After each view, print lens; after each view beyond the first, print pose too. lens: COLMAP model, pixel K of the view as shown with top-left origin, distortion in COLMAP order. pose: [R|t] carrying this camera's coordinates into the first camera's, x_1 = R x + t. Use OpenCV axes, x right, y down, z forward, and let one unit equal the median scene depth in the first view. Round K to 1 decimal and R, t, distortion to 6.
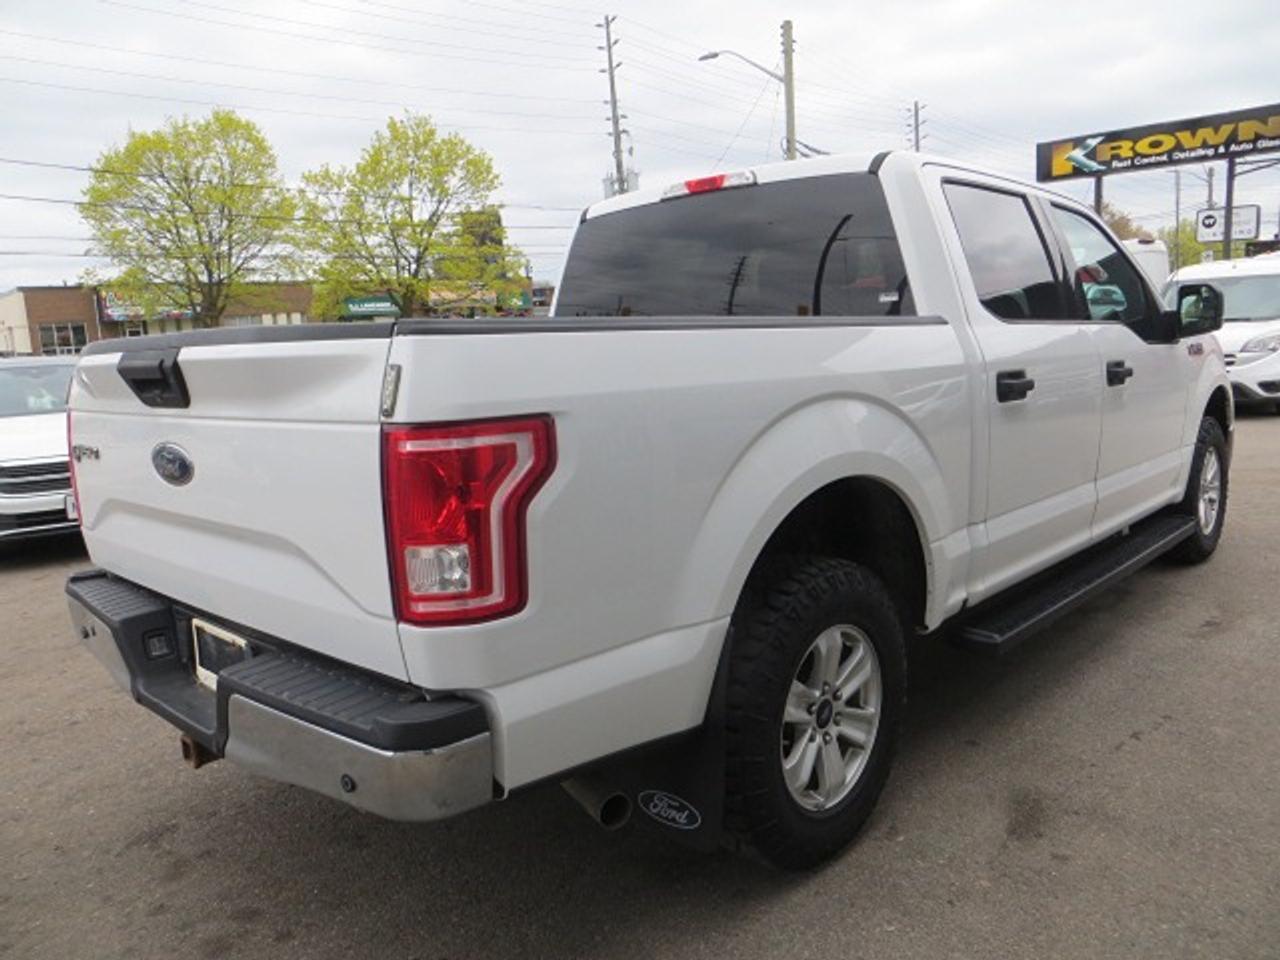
lens RADIAL K [[956.1, 0, 640.0], [0, 956.1, 480.0], [0, 0, 1]] dist [-0.003592, -0.006134]
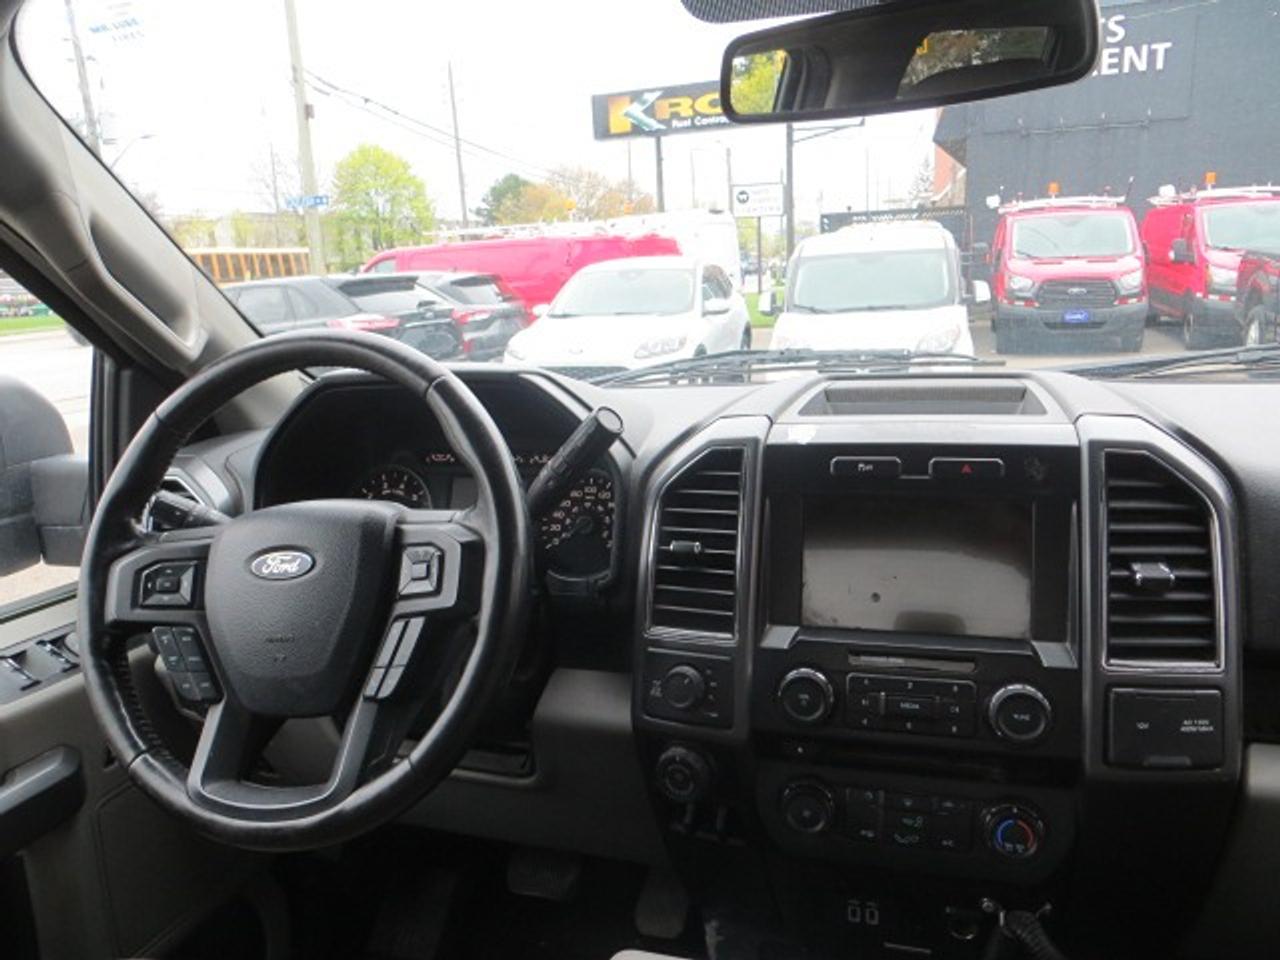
lens RADIAL K [[957.6, 0, 635.4], [0, 957.6, 491.9], [0, 0, 1]] dist [-0.010712, -0.000038]
pose [[0.900837, -0.093099, 0.424059, 0.051792], [0.075929, 0.995468, 0.057249, -0.041301], [-0.427467, -0.019374, 0.903823, 0.200221]]
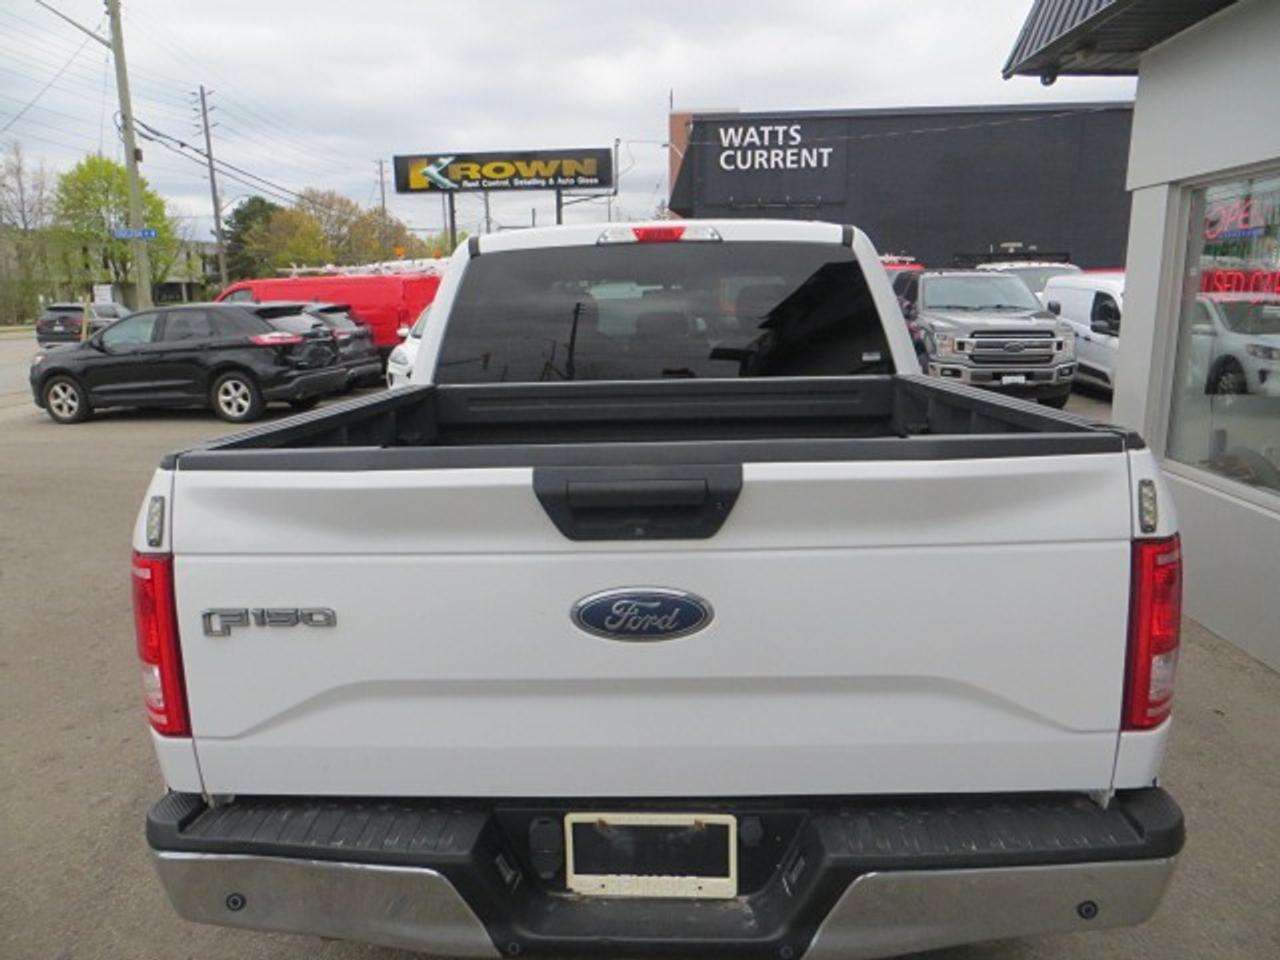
lens RADIAL K [[957.6, 0, 635.4], [0, 957.6, 491.9], [0, 0, 1]] dist [-0.010712, -0.000038]
pose [[0.762117, -0.100056, 0.639662, -0.092892], [0.090192, 0.994760, 0.048143, -0.014519], [-0.641127, 0.021002, 0.767147, 0.040569]]
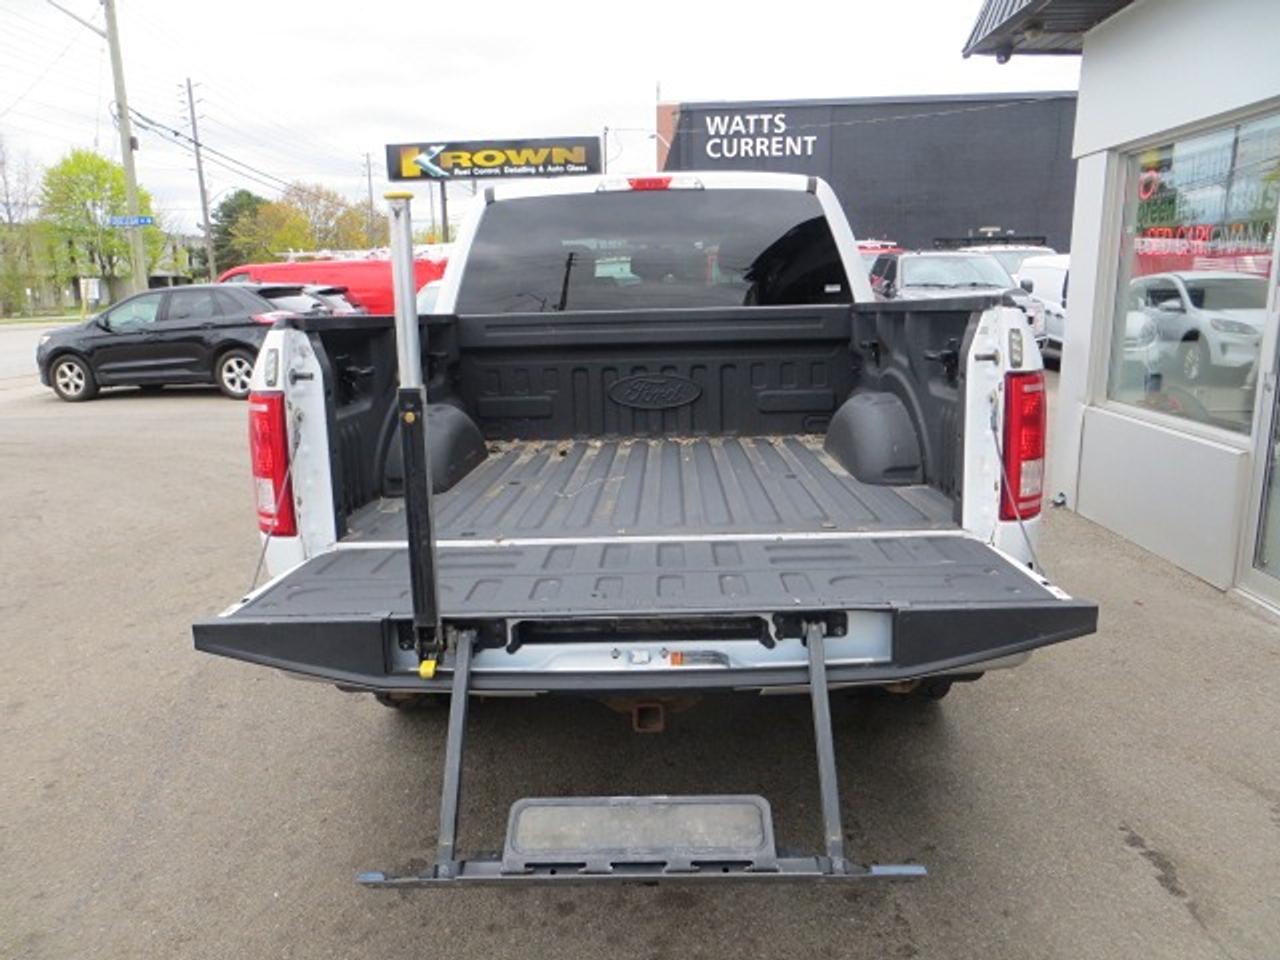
lens RADIAL K [[957.6, 0, 635.4], [0, 957.6, 491.9], [0, 0, 1]] dist [-0.010712, -0.000038]
pose [[0.754194, -0.108157, 0.647683, -0.110698], [0.094954, 0.993938, 0.055409, -0.001268], [-0.649750, 0.019711, 0.759892, 0.023072]]
